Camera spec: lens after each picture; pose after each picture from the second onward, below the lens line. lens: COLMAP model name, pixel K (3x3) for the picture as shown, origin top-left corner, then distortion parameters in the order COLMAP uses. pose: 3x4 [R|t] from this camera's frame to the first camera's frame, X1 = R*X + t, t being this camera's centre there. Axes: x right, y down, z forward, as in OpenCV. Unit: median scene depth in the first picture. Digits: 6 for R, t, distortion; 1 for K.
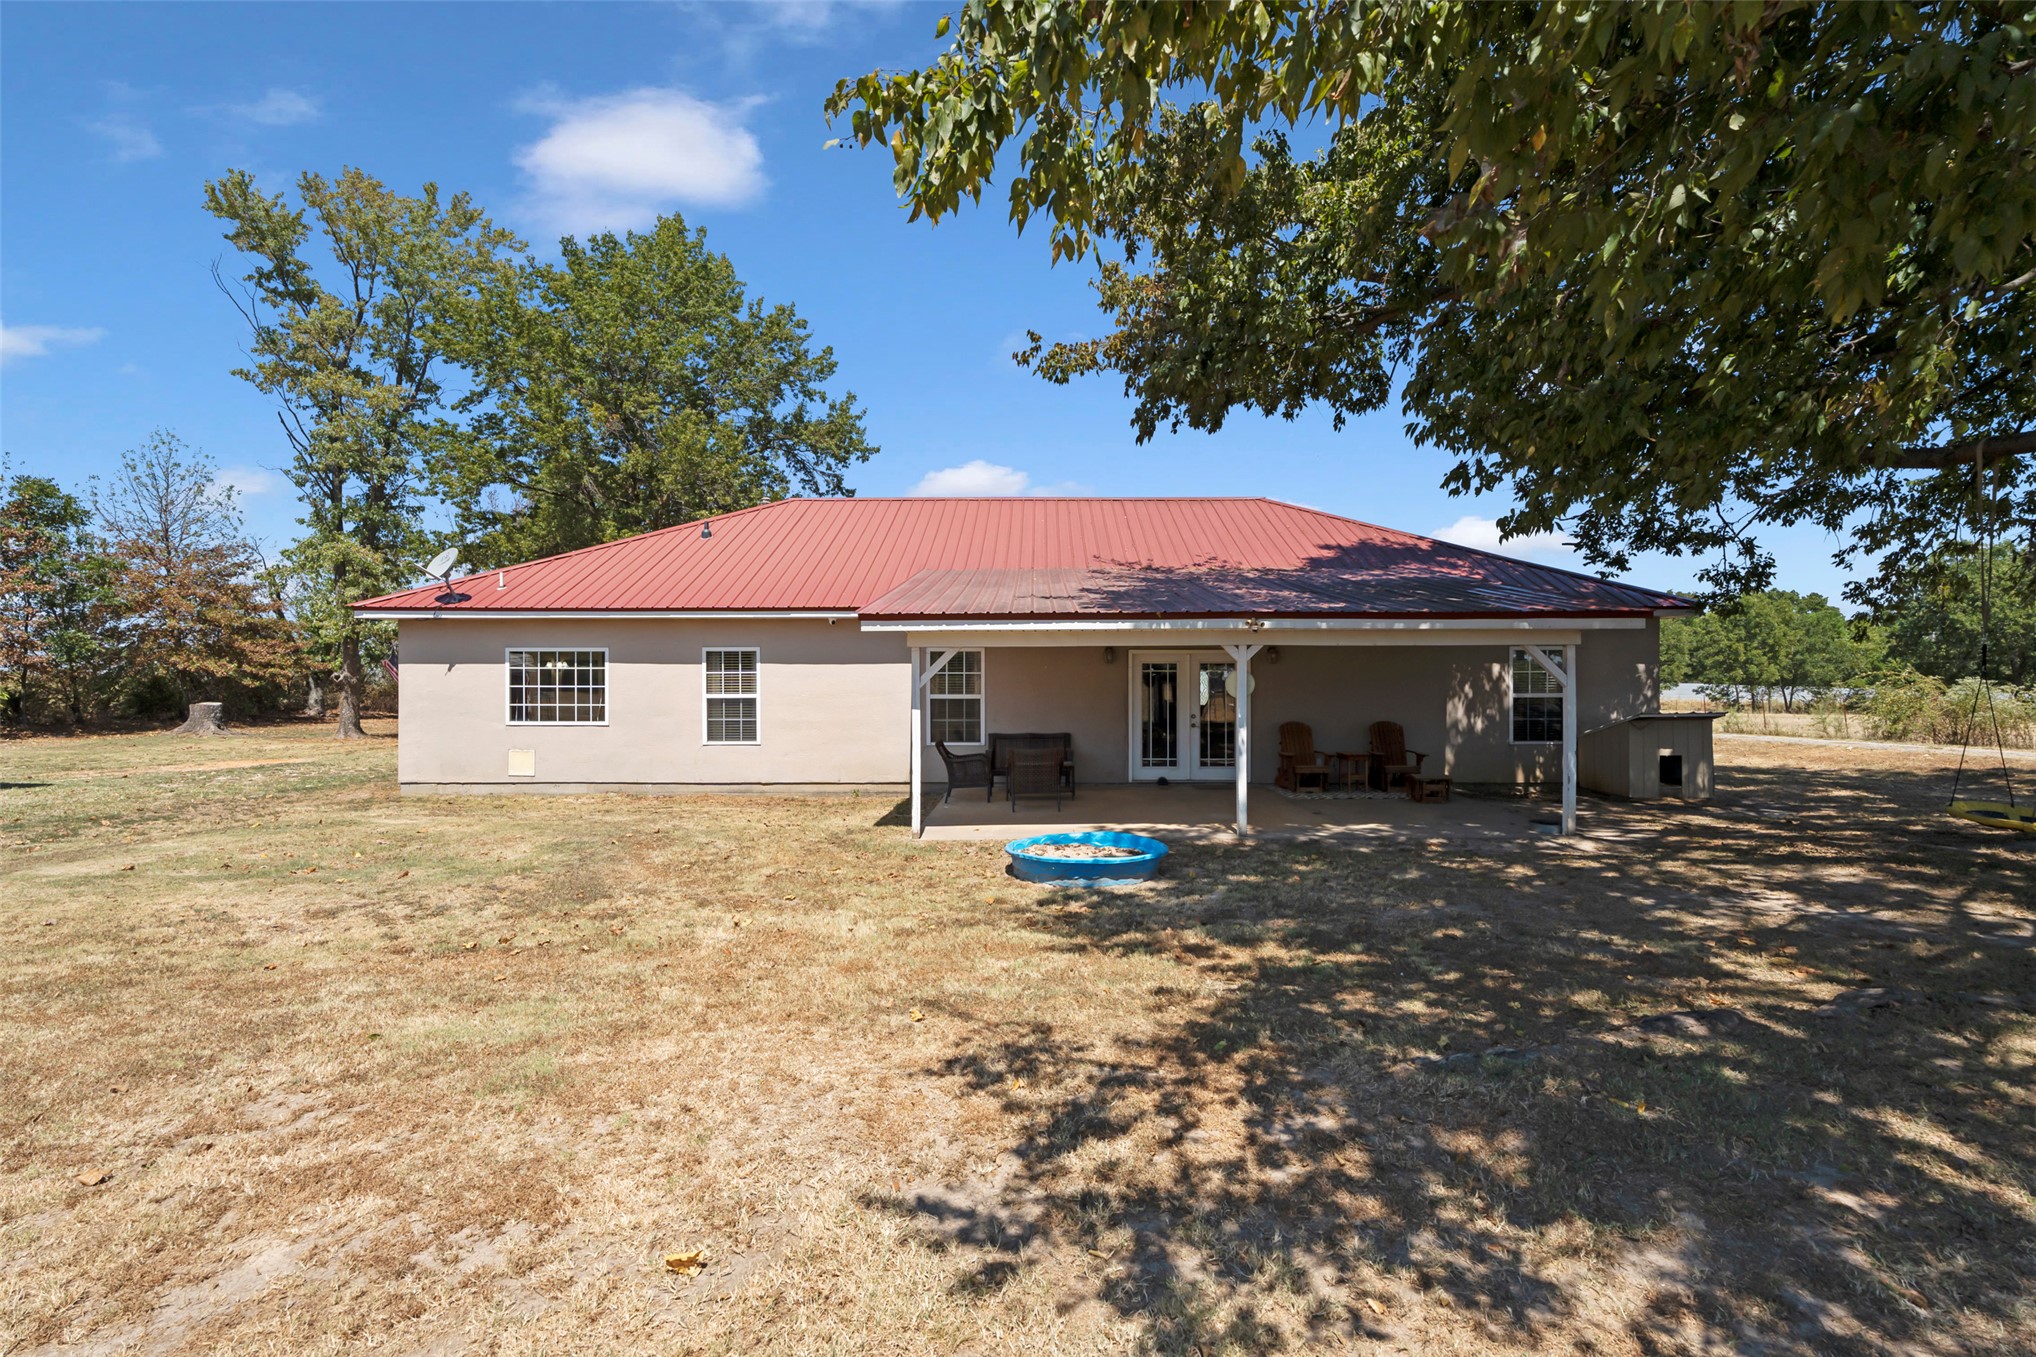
lens RADIAL K [[915.8, 0, 1020.1], [0, 915.8, 673.8], [0, 0, 1]] dist [0.002425, 0.000605]
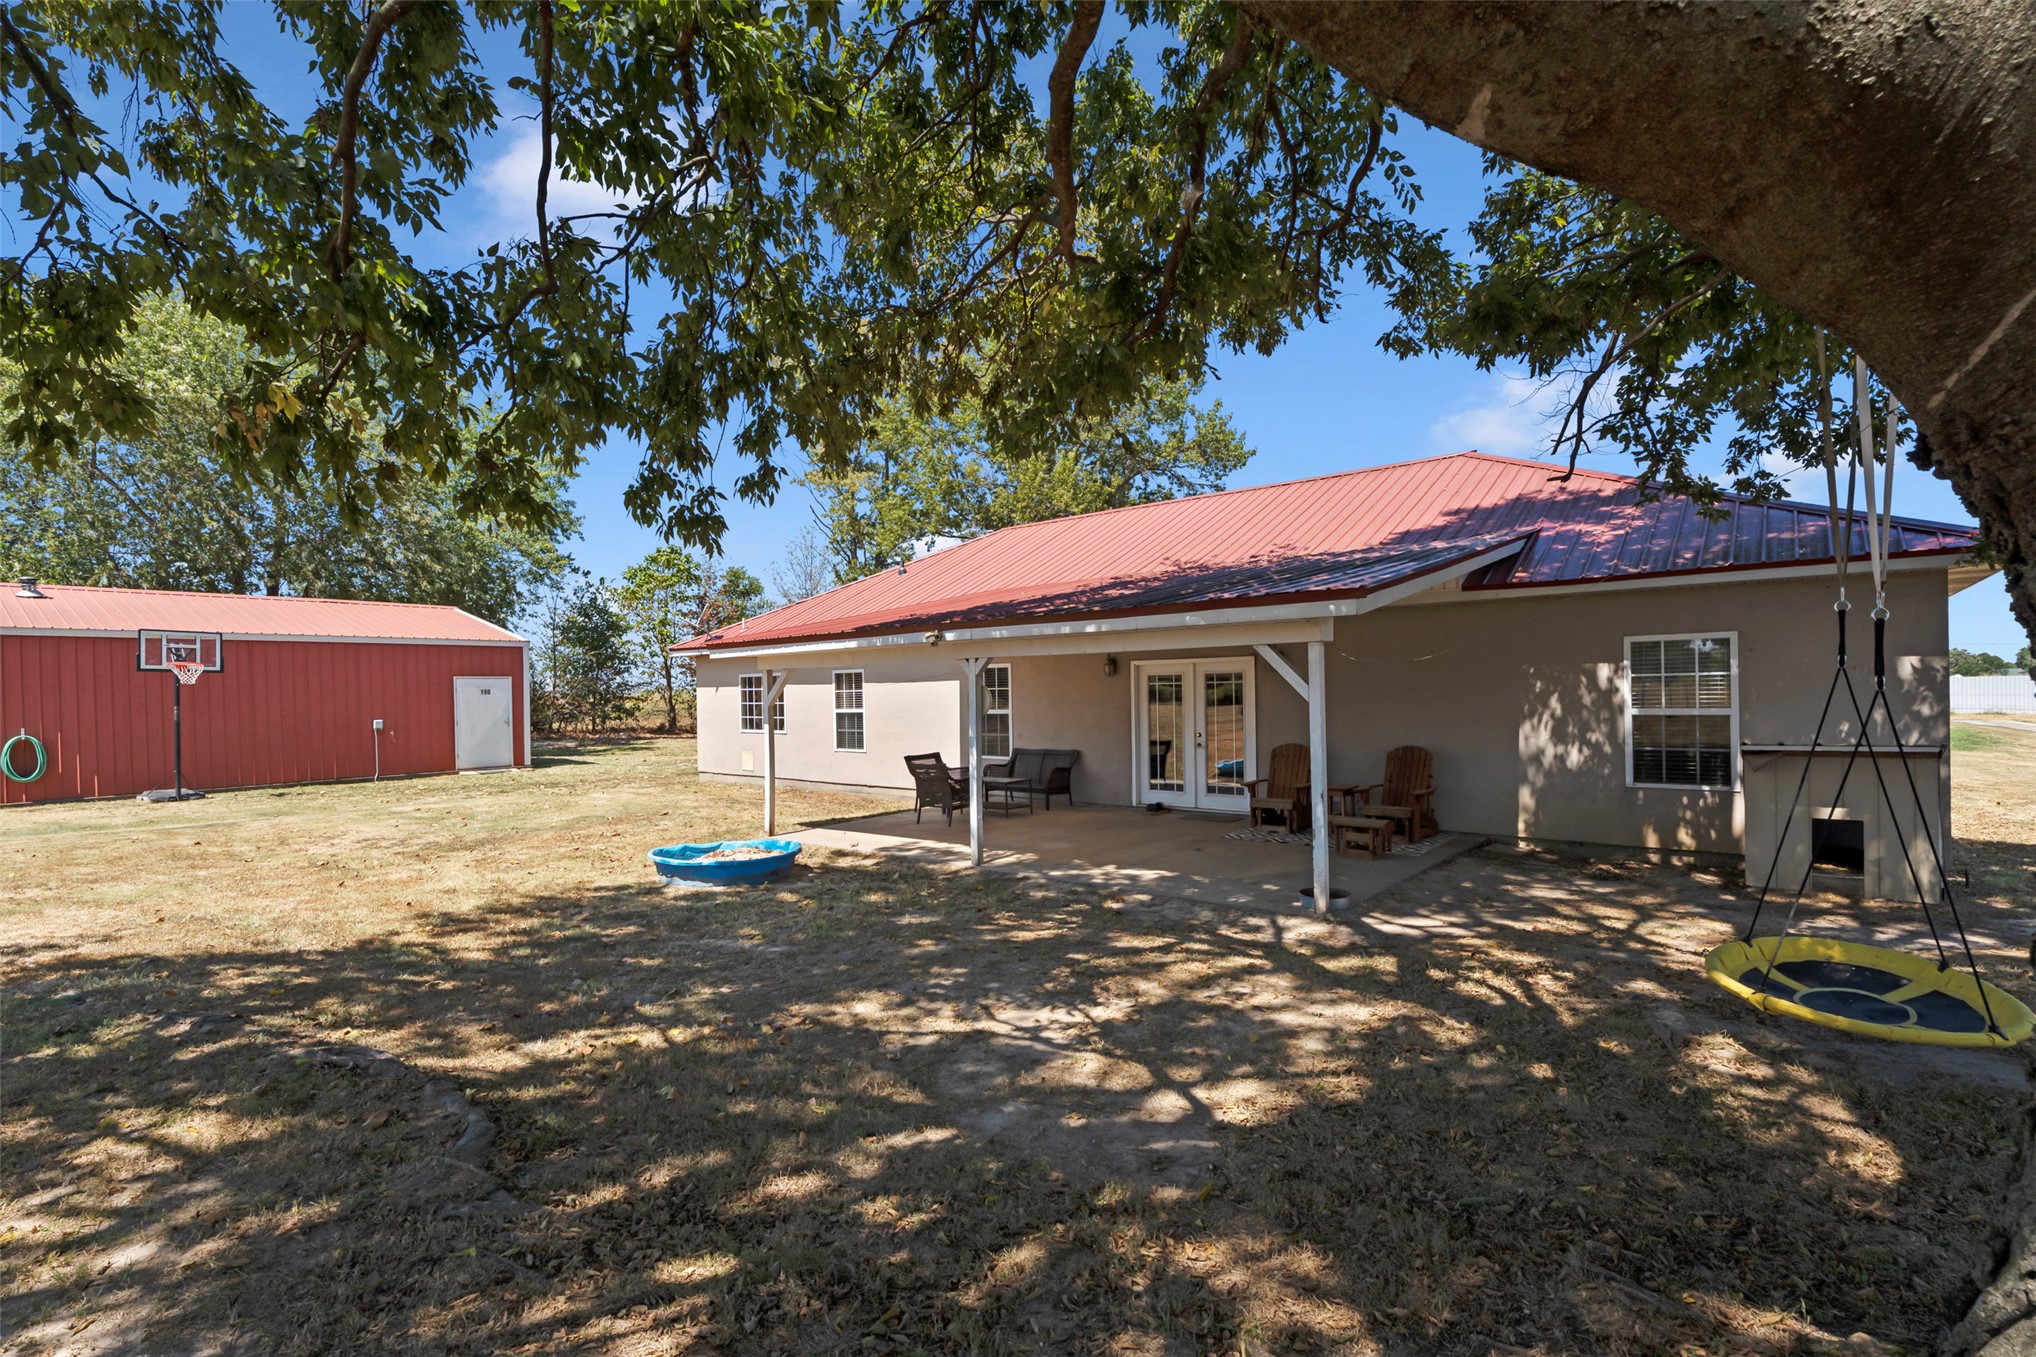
lens RADIAL K [[927.7, 0, 1030.1], [0, 927.7, 677.3], [0, 0, 1]] dist [0.000108, 0.000565]
pose [[0.773155, -0.021136, -0.633865, 0.624122], [0.016176, 0.999777, -0.013607, 0.001039], [0.634011, 0.000267, 0.773324, 0.222339]]
